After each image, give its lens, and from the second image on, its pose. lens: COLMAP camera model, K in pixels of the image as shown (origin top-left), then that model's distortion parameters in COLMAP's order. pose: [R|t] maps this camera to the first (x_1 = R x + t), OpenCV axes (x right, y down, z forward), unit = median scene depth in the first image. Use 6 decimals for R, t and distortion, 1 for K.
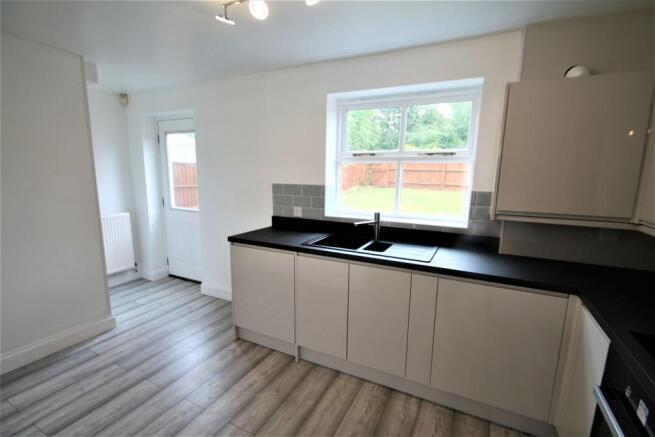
lens RADIAL K [[310.6, 0, 325.2], [0, 310.6, 222.0], [0, 0, 1]] dist [-0.000979, -0.000564]
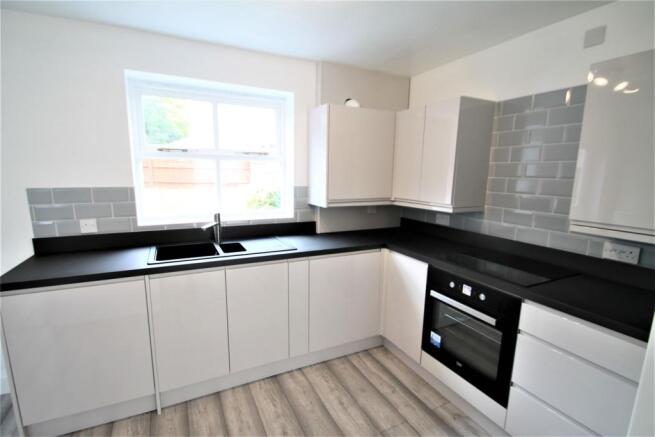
lens RADIAL K [[310.6, 0, 325.2], [0, 310.6, 222.0], [0, 0, 1]] dist [-0.000979, -0.000564]
pose [[0.593311, -0.133944, 0.793751, -0.423355], [0.124579, 0.989458, 0.073849, -0.035381], [-0.795275, 0.055069, 0.603742, 0.182932]]
